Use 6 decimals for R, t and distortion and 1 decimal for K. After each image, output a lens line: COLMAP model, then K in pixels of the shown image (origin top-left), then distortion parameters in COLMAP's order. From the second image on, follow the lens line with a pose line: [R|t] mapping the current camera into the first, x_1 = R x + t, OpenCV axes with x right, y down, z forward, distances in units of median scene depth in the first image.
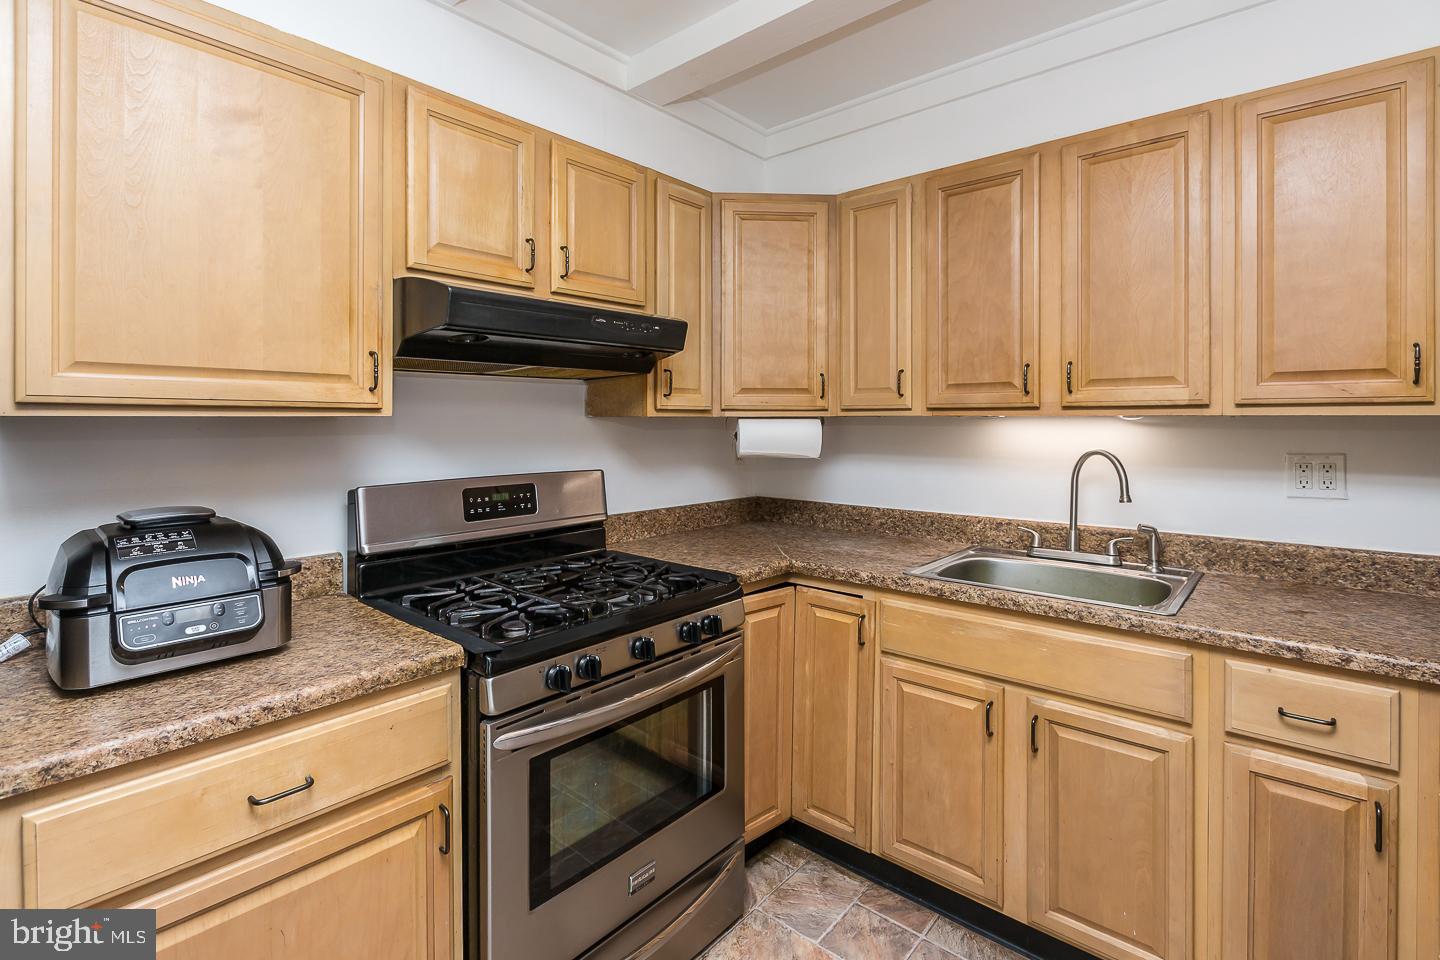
lens RADIAL K [[702.8, 0, 718.9], [0, 702.8, 429.3], [0, 0, 1]] dist [-0.005900, -0.001704]
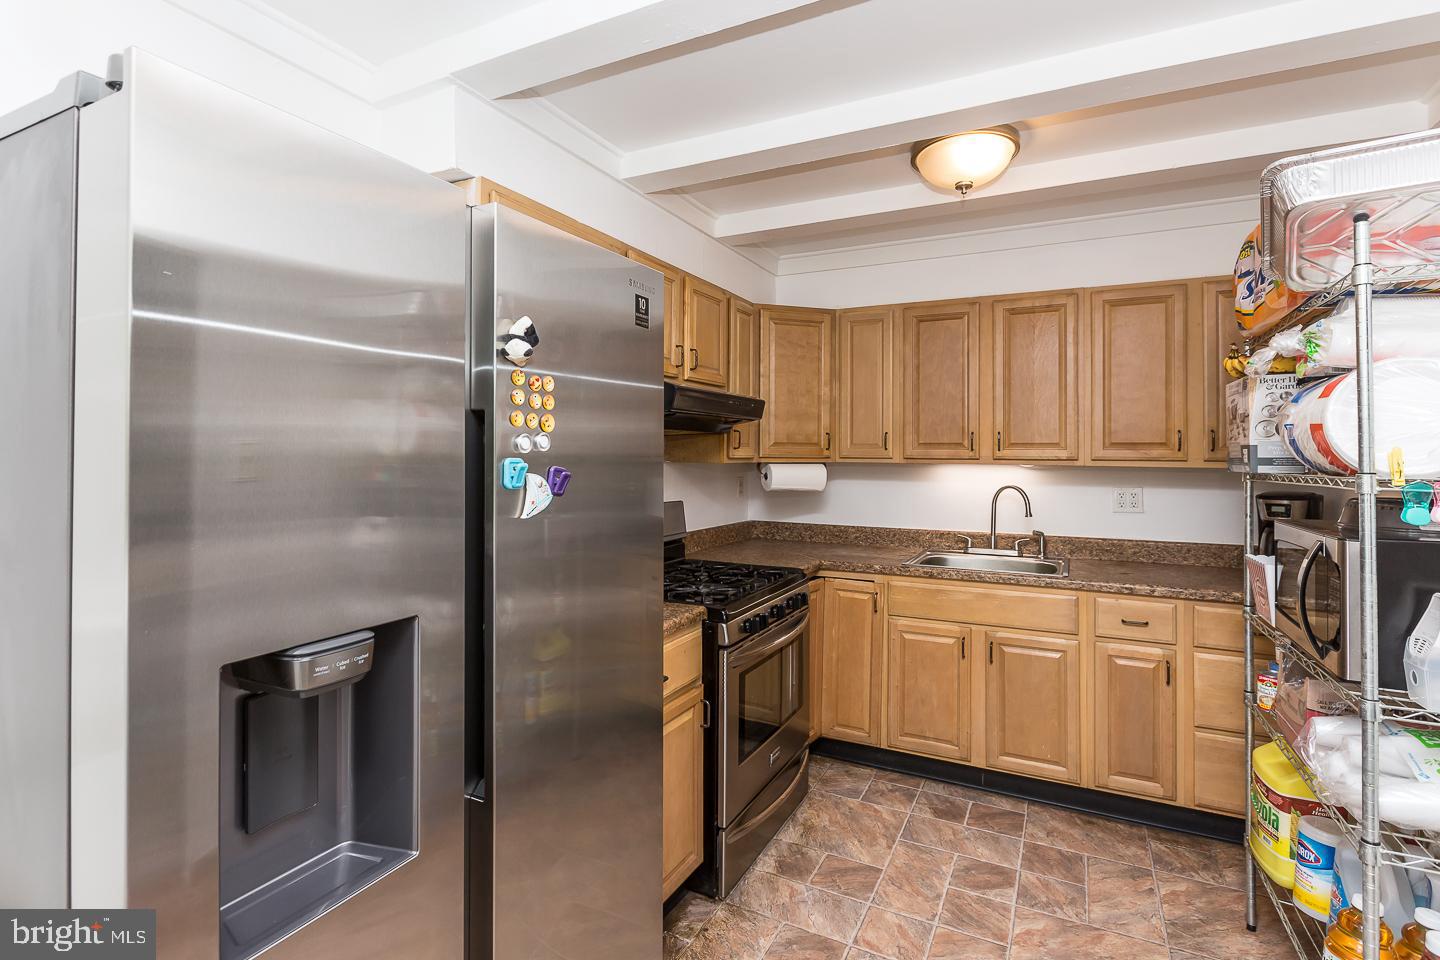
lens RADIAL K [[688.7, 0, 720.5], [0, 688.7, 452.1], [0, 0, 1]] dist [-0.001843, -0.001371]
pose [[0.975112, 0.005981, 0.221633, -0.488840], [-0.002850, 0.999892, -0.014444, -0.023414], [-0.221695, 0.013453, 0.975023, -0.427162]]
